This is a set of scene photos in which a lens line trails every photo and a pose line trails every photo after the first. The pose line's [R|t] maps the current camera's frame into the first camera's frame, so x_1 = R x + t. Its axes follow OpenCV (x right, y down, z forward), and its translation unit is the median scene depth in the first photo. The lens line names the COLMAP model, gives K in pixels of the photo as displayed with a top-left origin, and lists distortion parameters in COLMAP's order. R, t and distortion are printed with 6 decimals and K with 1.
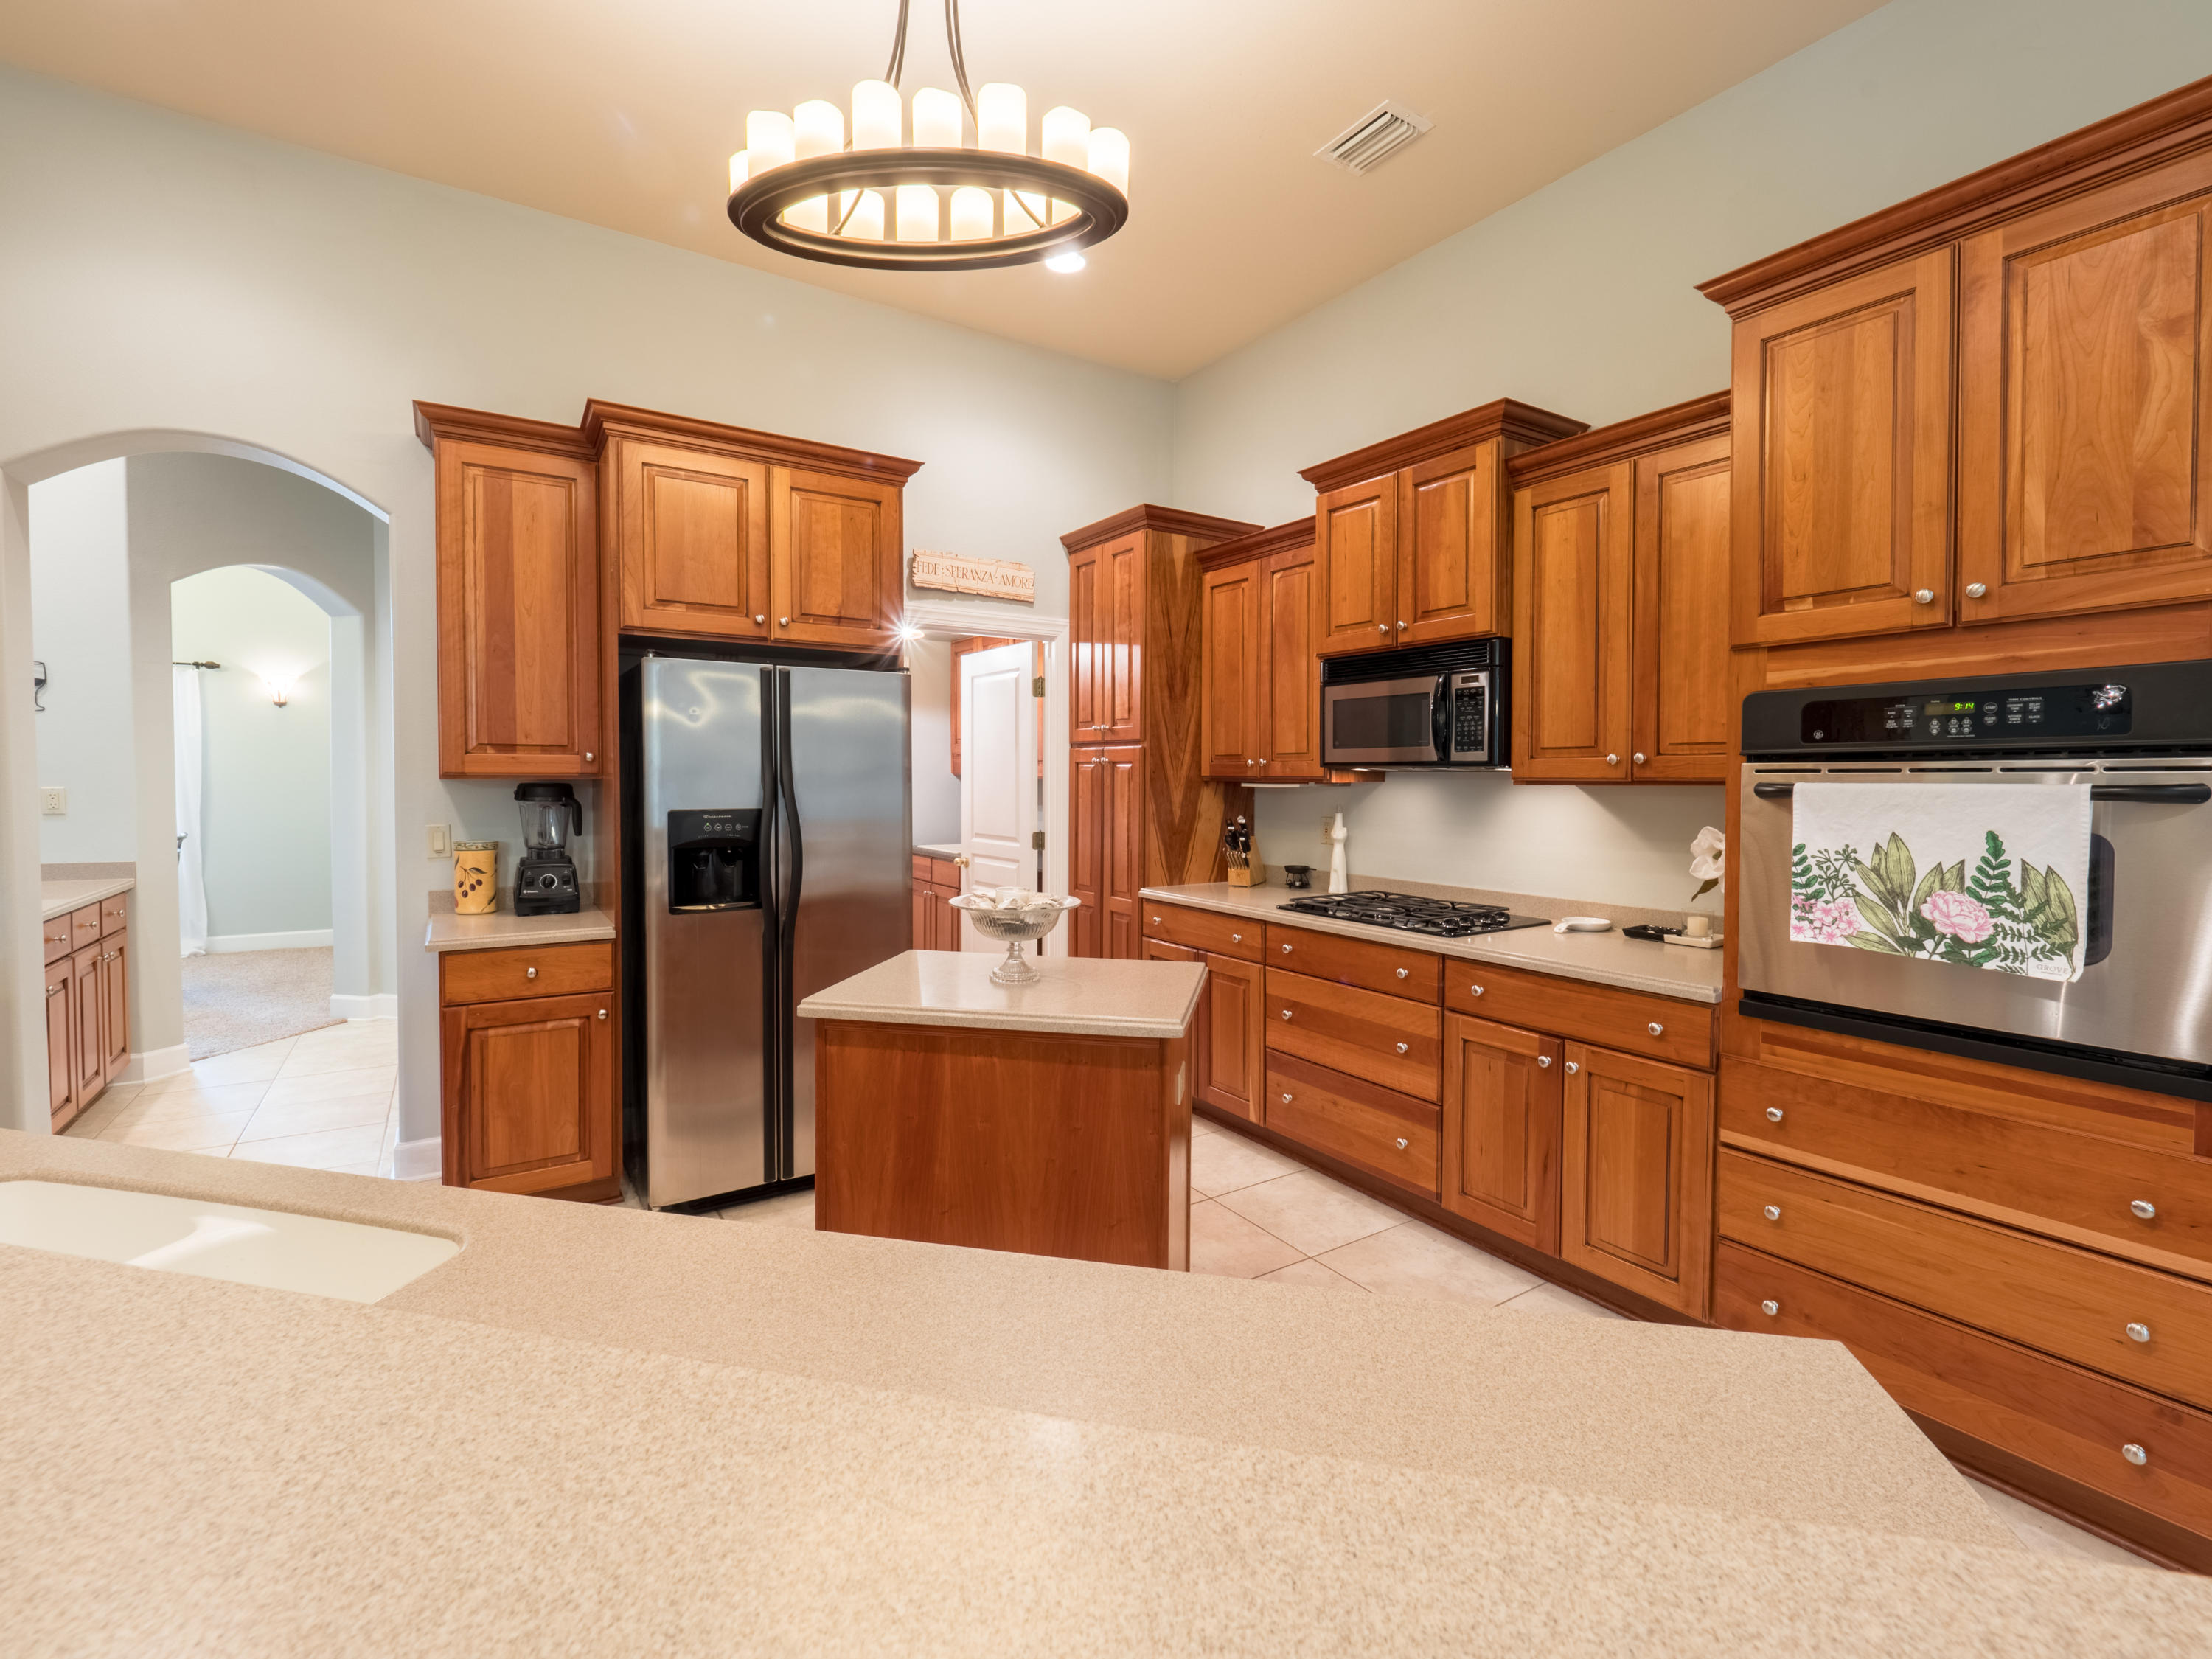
lens RADIAL K [[929.4, 0, 1107.7], [0, 929.4, 803.4], [0, 0, 1]] dist [-0.002122, -0.000700]
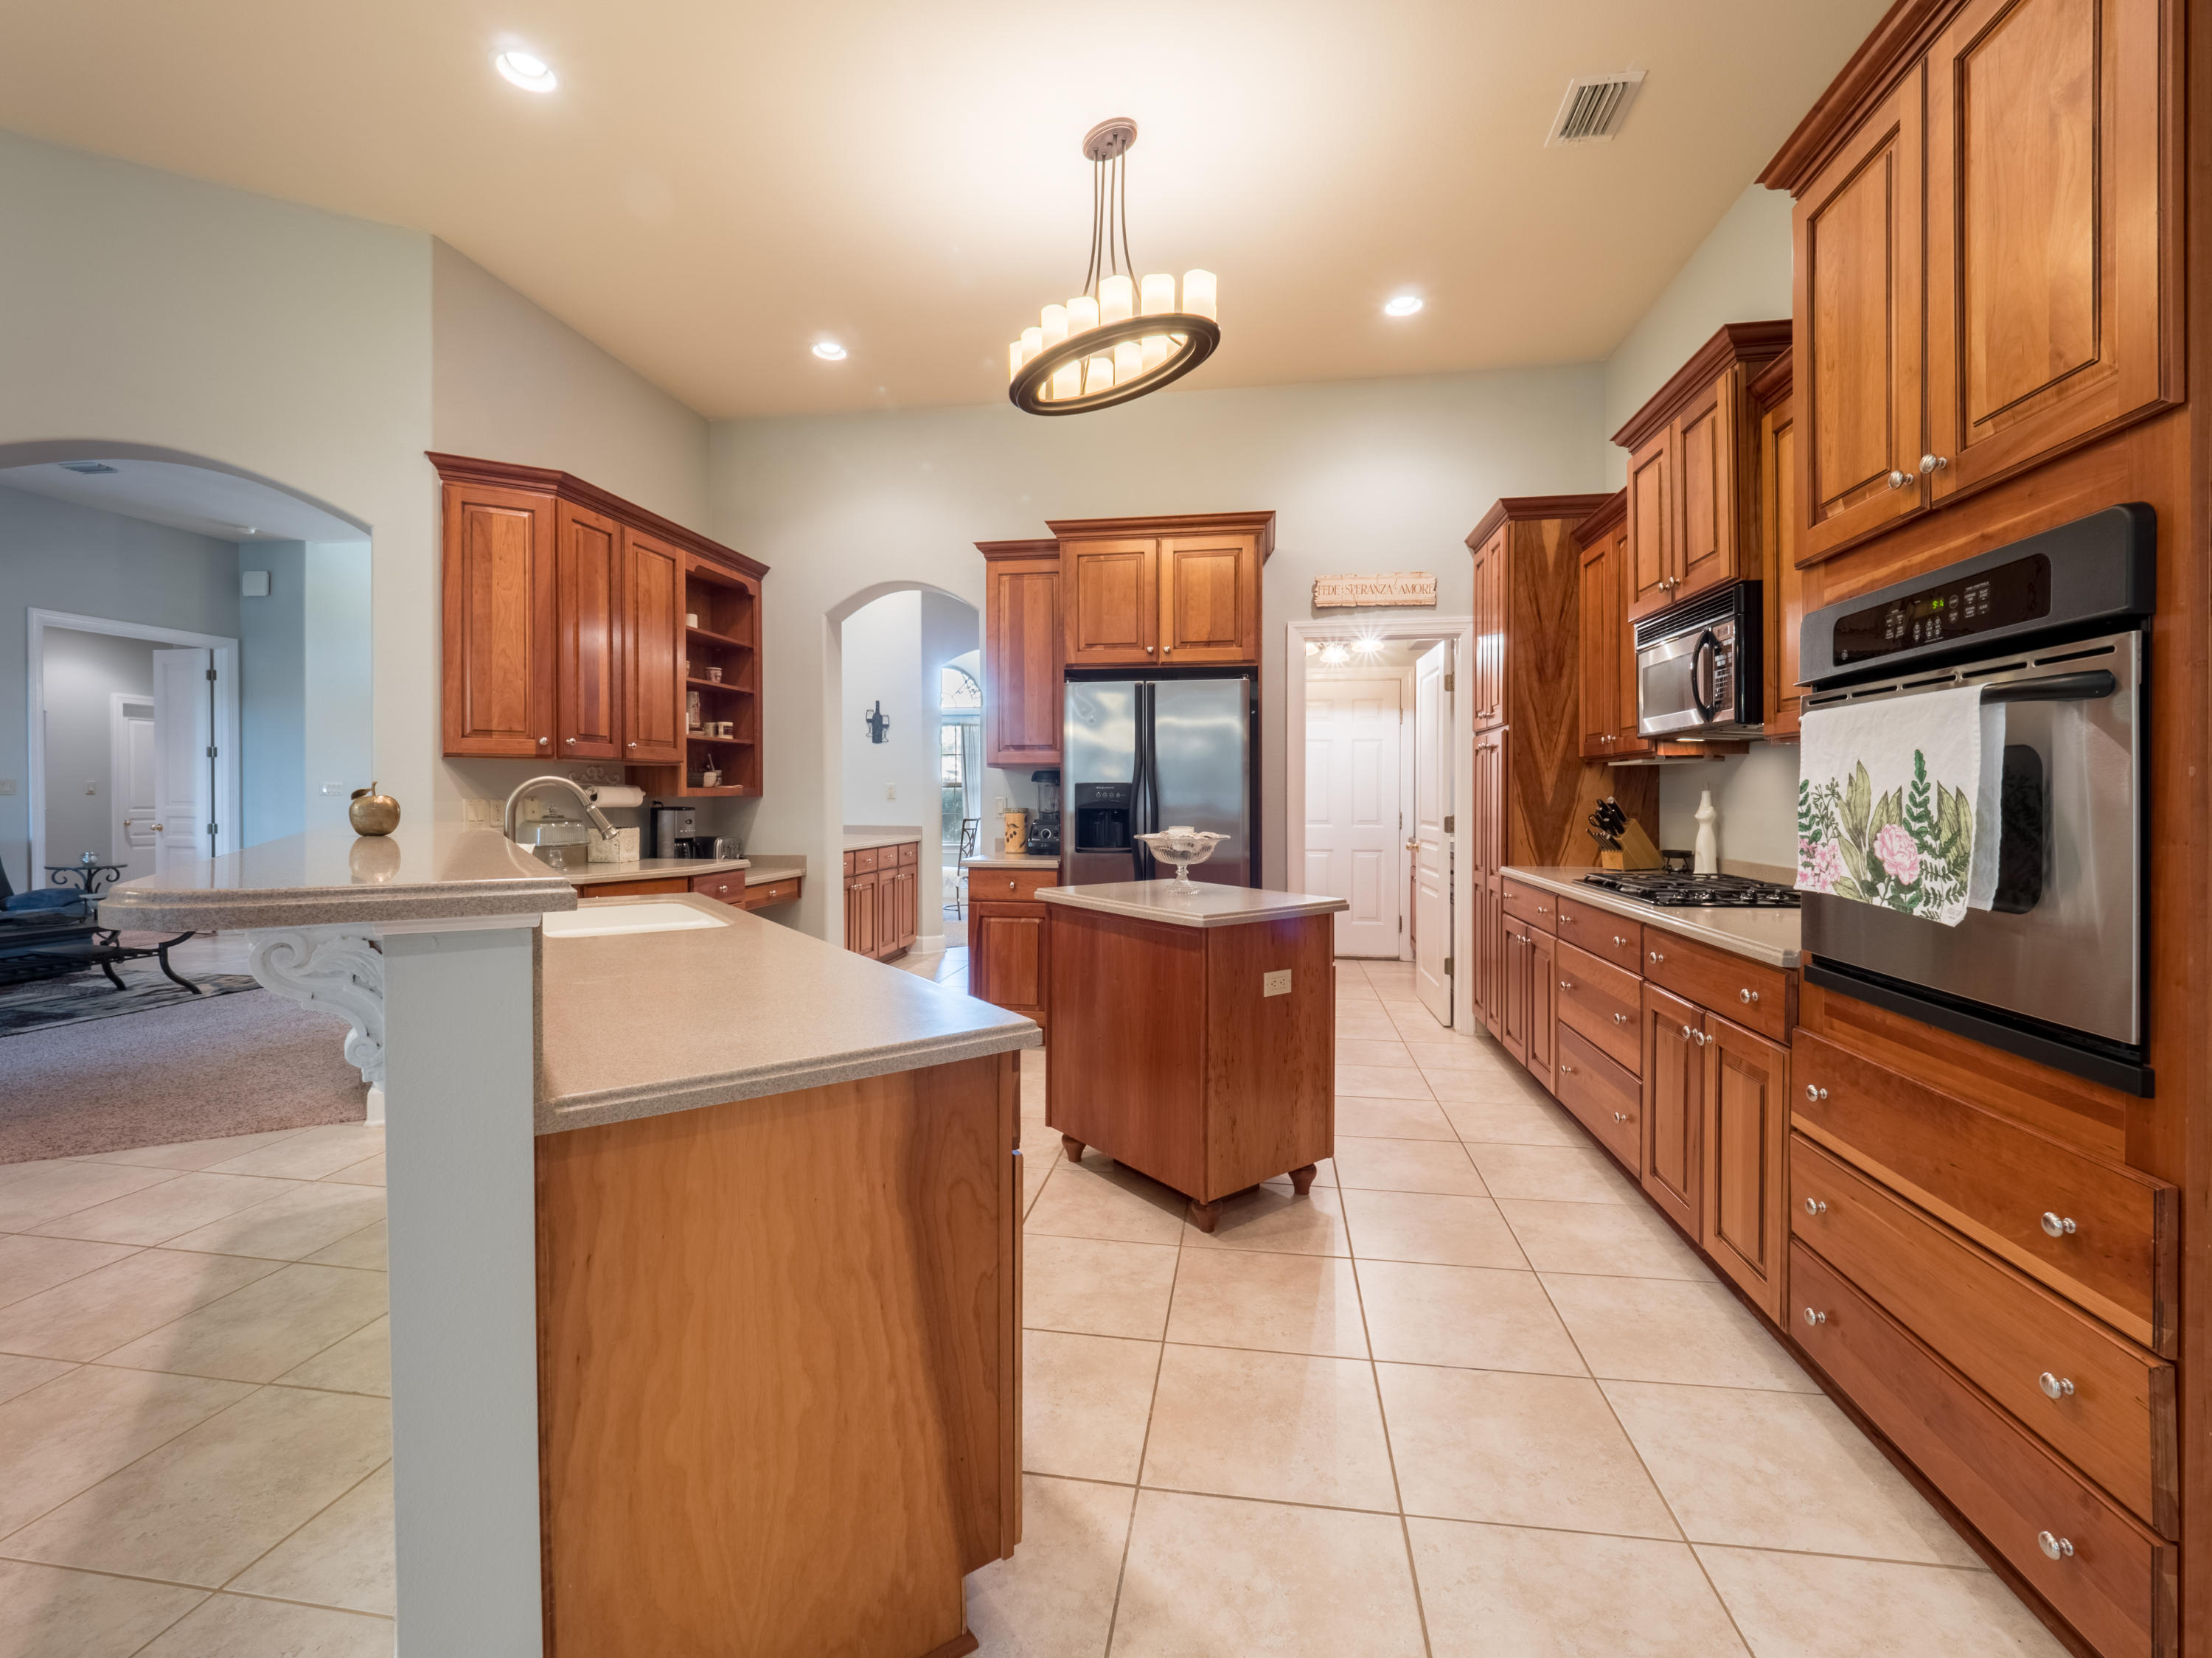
lens RADIAL K [[892.4, 0, 1142.0], [0, 892.4, 796.5], [0, 0, 1]] dist [0.000244, 0.000101]
pose [[0.765854, -0.002918, -0.643008, 0.807756], [-0.012158, 0.999745, -0.019017, 0.082665], [0.642900, 0.022382, 0.765623, -0.056656]]
